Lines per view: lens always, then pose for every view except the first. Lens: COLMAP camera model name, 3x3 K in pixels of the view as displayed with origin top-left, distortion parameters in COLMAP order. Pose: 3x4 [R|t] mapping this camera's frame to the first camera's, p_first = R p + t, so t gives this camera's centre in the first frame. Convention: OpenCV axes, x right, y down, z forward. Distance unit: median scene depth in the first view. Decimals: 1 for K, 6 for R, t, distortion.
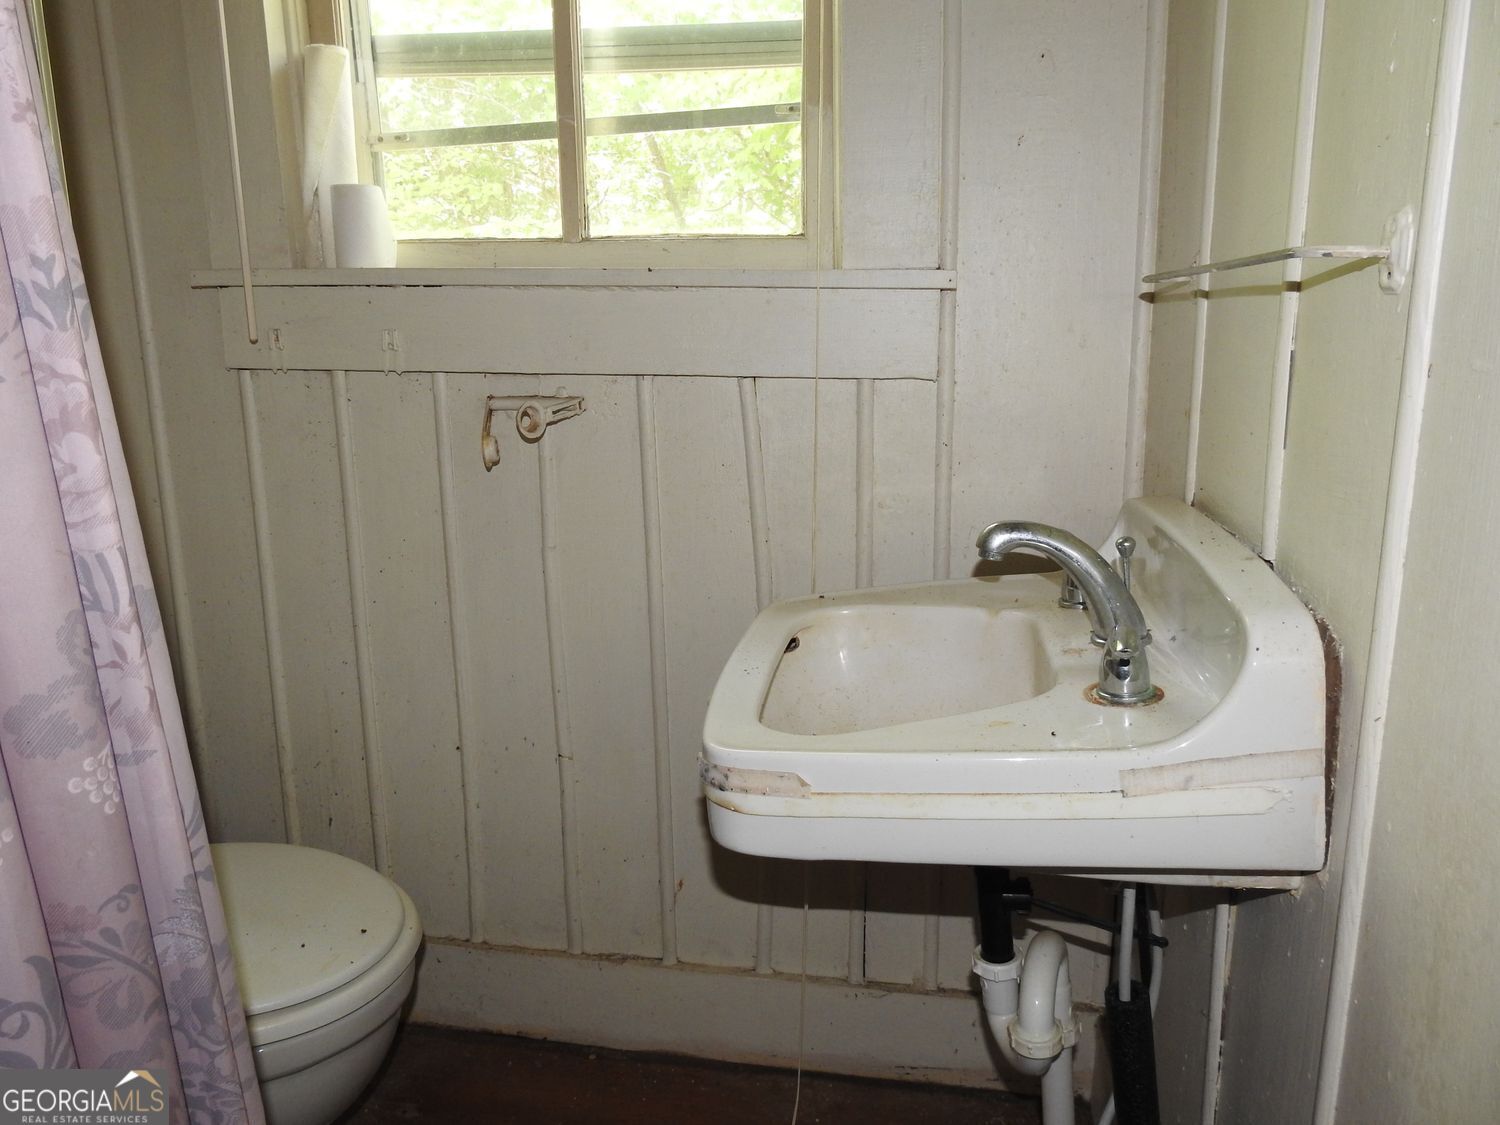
lens RADIAL K [[1075.7, 0, 750.4], [0, 1075.7, 556.0], [0, 0, 1]] dist [0.002814, -0.000200]
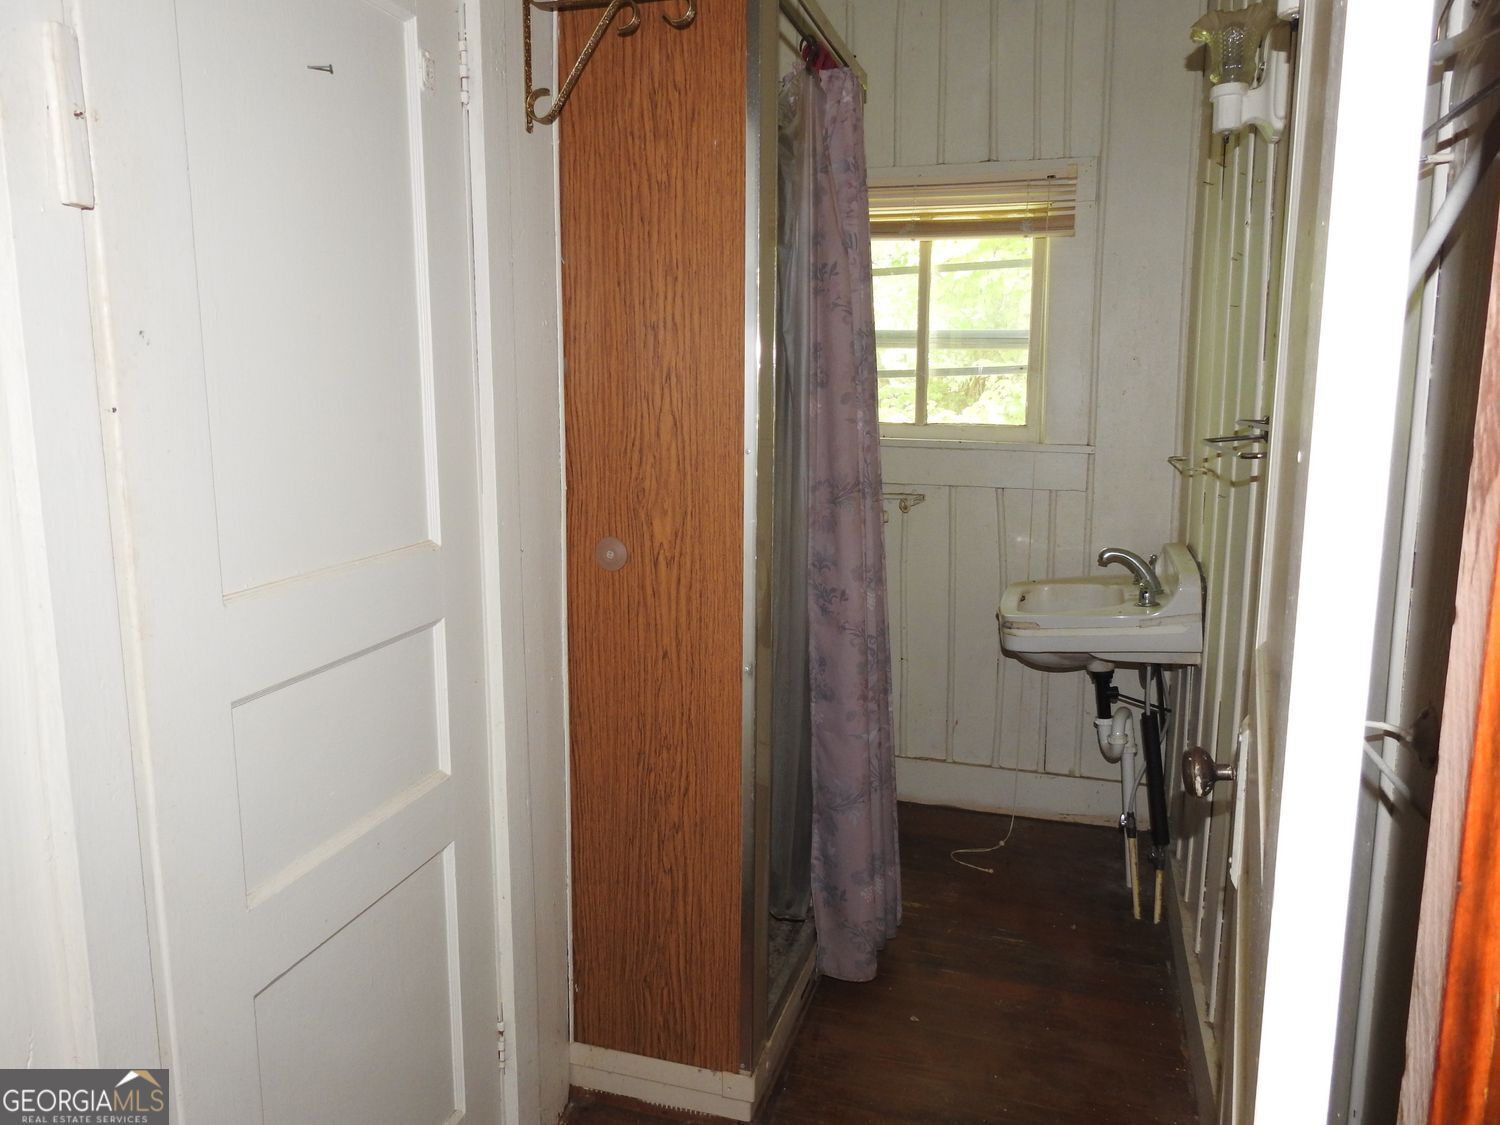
lens RADIAL K [[1075.7, 0, 747.4], [0, 1075.7, 564.3], [0, 0, 1]] dist [0.002814, -0.000200]
pose [[0.989988, 0.031464, -0.137603, -0.253250], [-0.039069, 0.997834, -0.052919, 0.160651], [0.135639, 0.057765, 0.989073, -1.556091]]
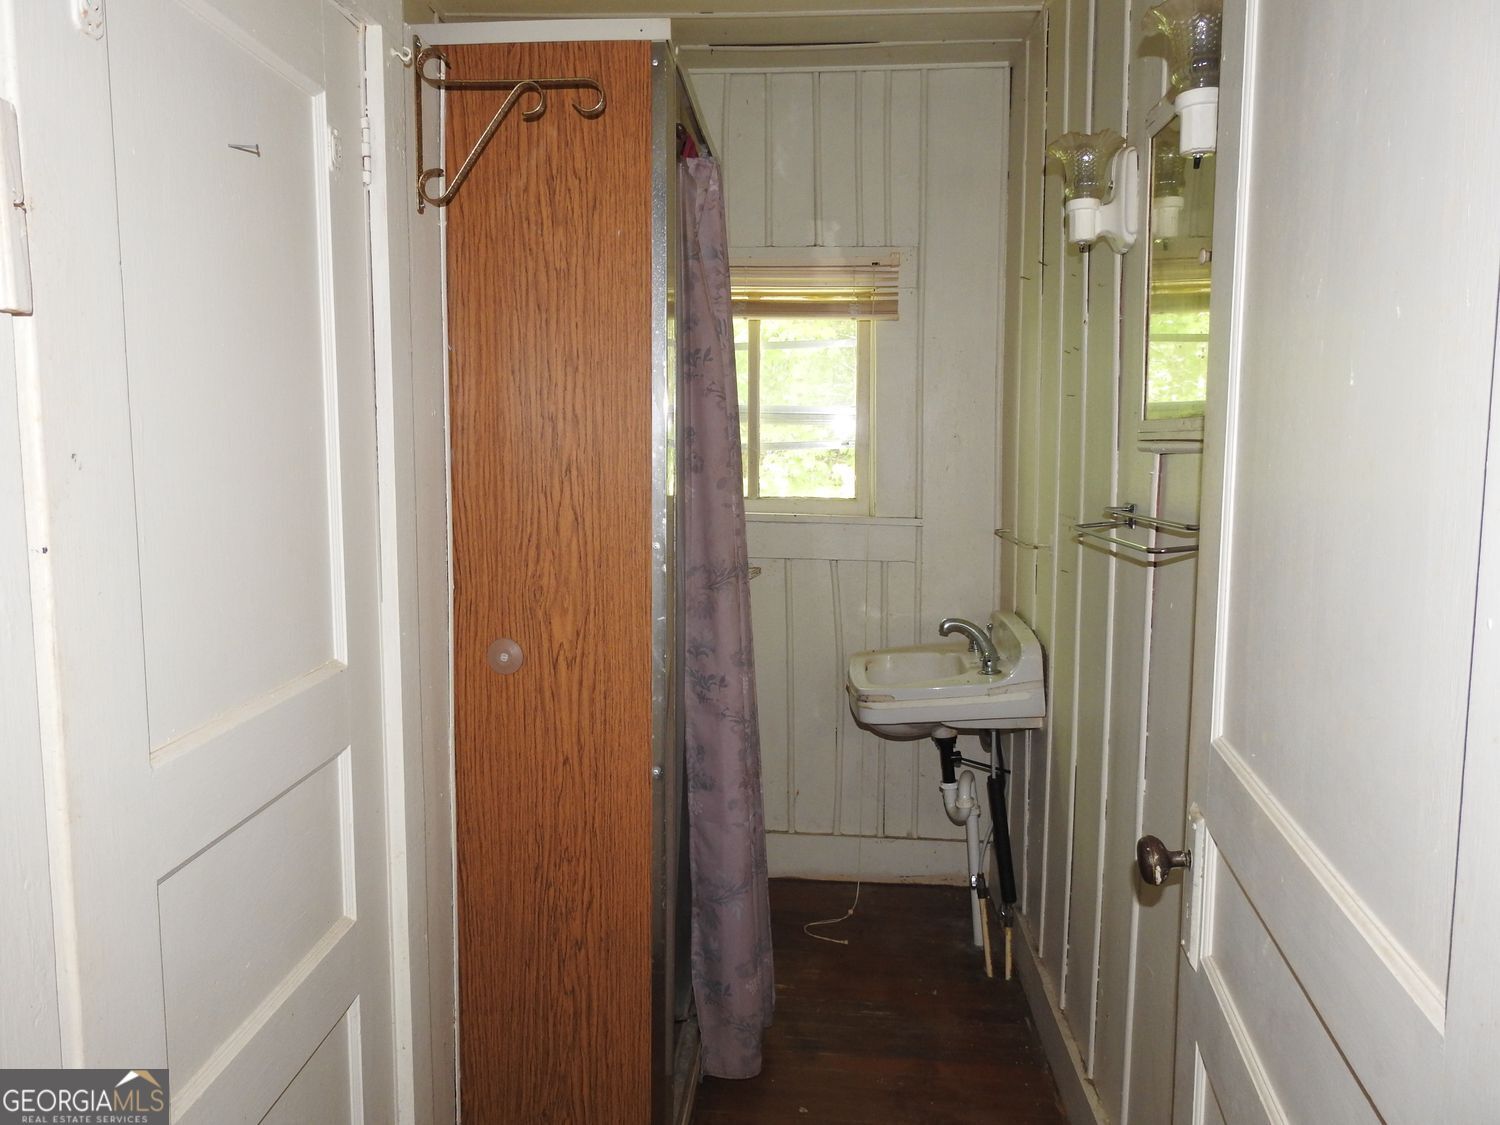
lens RADIAL K [[1075.7, 0, 746.9], [0, 1075.7, 564.7], [0, 0, 1]] dist [0.002814, -0.000200]
pose [[0.996610, 0.001245, 0.082263, -0.452214], [0.007507, 0.994338, -0.105998, 0.105671], [-0.081930, 0.106256, 0.990958, -1.529816]]
